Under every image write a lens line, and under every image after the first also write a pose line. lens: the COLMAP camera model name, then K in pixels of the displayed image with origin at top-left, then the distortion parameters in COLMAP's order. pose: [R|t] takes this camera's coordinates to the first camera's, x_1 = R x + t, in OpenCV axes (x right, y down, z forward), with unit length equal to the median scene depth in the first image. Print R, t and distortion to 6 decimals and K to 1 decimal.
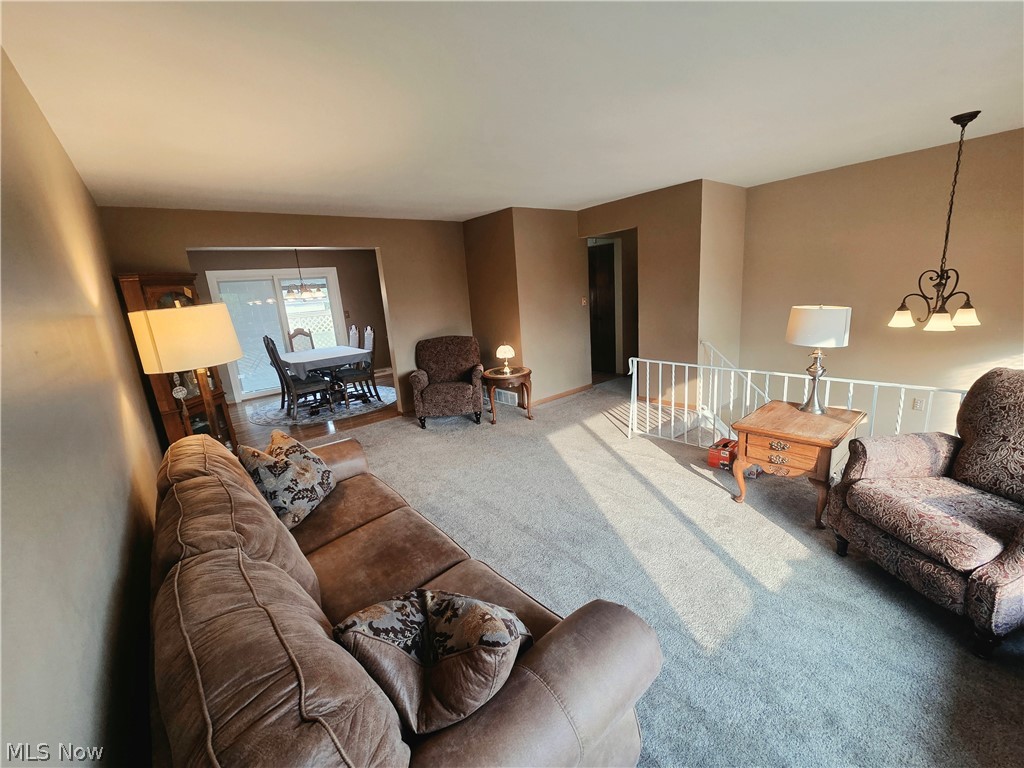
lens RADIAL K [[420.7, 0, 515.2], [0, 420.7, 385.7], [0, 0, 1]] dist [0.000571, -0.000434]
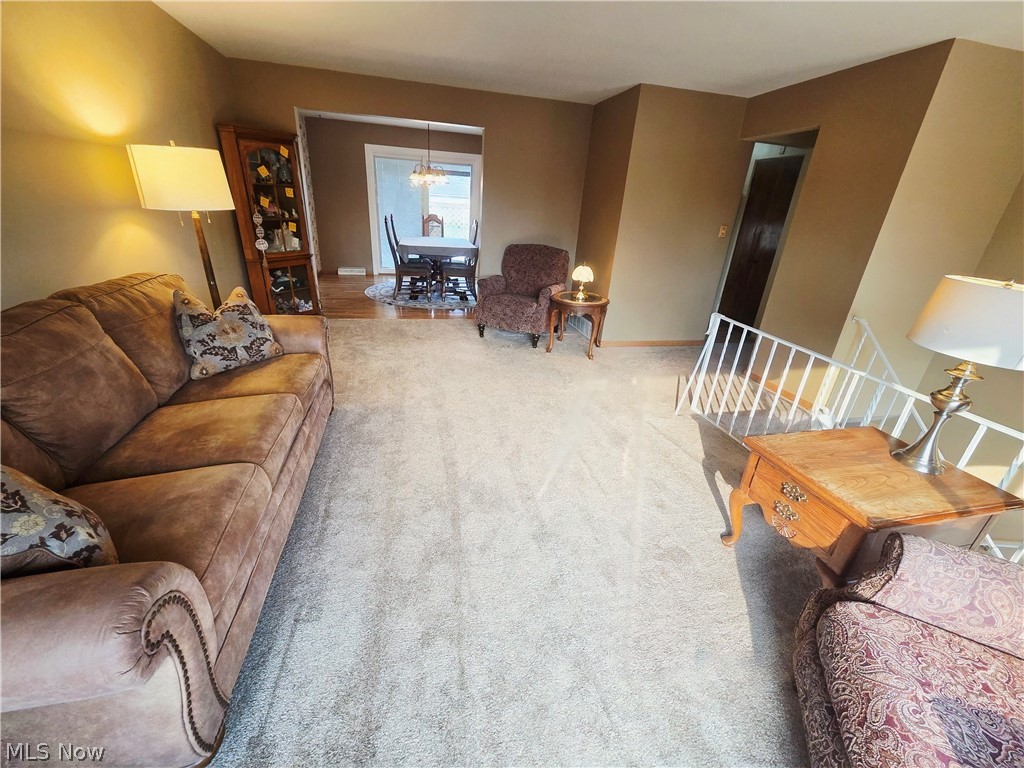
lens RADIAL K [[420.7, 0, 515.2], [0, 420.7, 385.7], [0, 0, 1]] dist [0.000571, -0.000434]
pose [[0.883797, 0.300663, -0.358474, 0.257930], [-0.230418, 0.946531, 0.225802, -0.030295], [0.407197, -0.116964, 0.905820, 0.170442]]
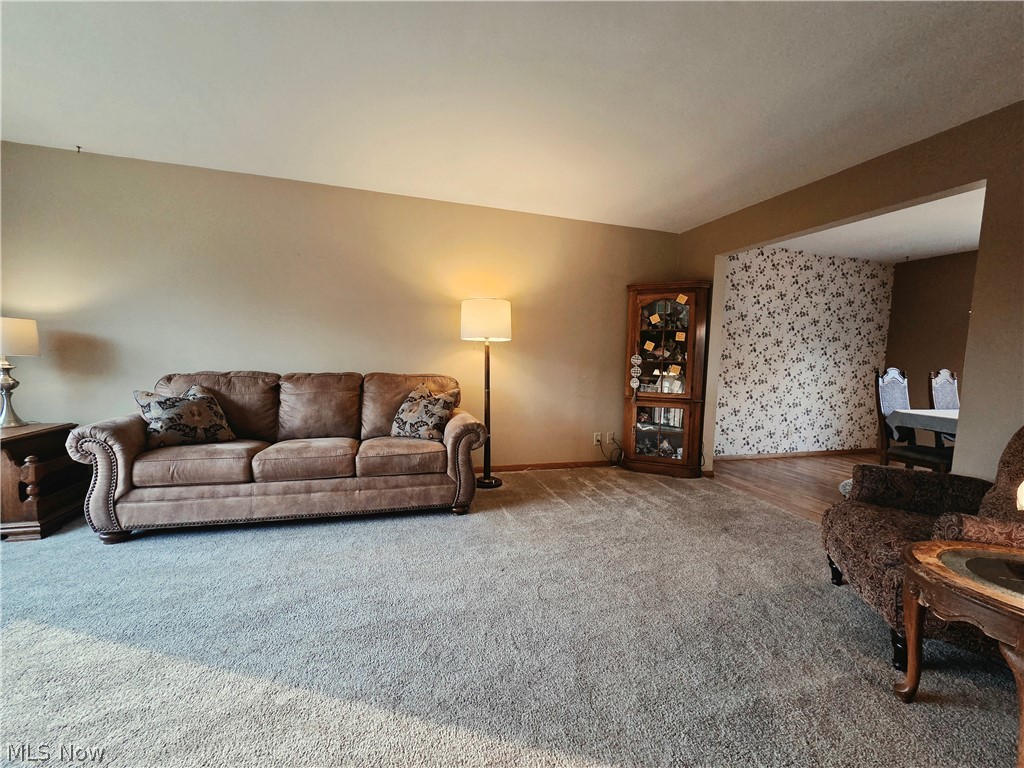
lens RADIAL K [[420.7, 0, 515.2], [0, 420.7, 385.7], [0, 0, 1]] dist [0.000571, -0.000434]
pose [[-0.396939, 0.130294, -0.908550, 0.329334], [-0.211241, 0.950332, 0.228575, -0.141821], [0.893206, 0.282653, -0.349701, 0.898478]]
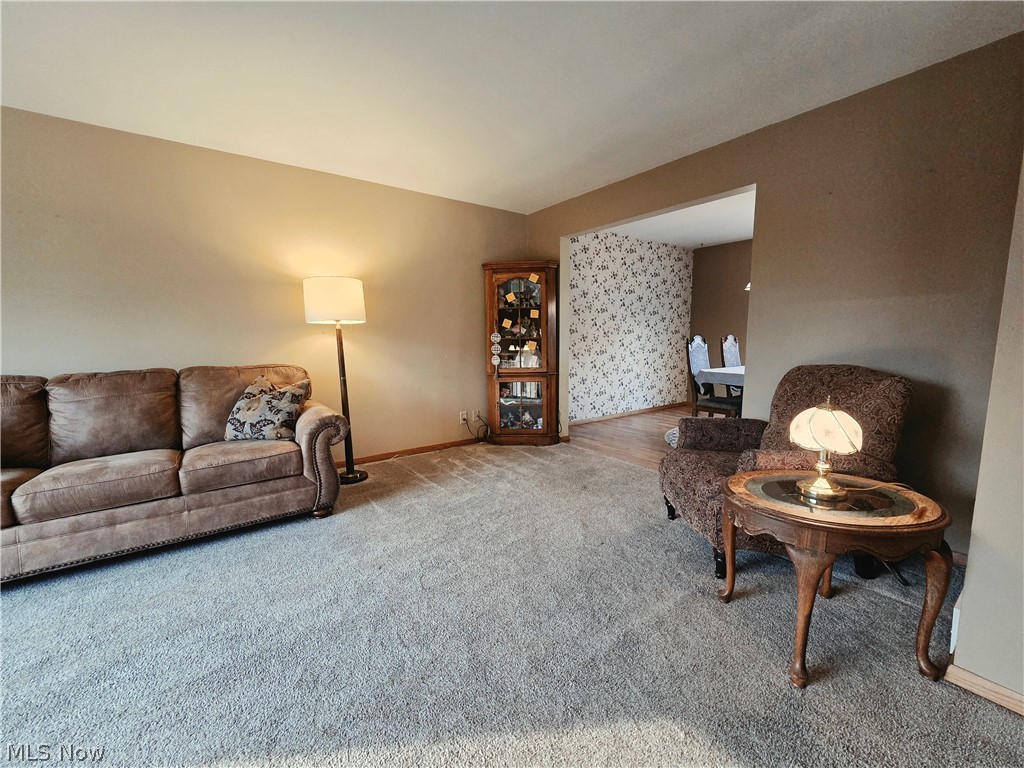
lens RADIAL K [[420.3, 0, 515.2], [0, 420.3, 384.2], [0, 0, 1]] dist [-0.000821, -0.000635]
pose [[-0.068140, 0.191619, -0.979101, 0.321460], [-0.214859, 0.955535, 0.201960, -0.141278], [0.974265, 0.224130, -0.023939, 0.885335]]
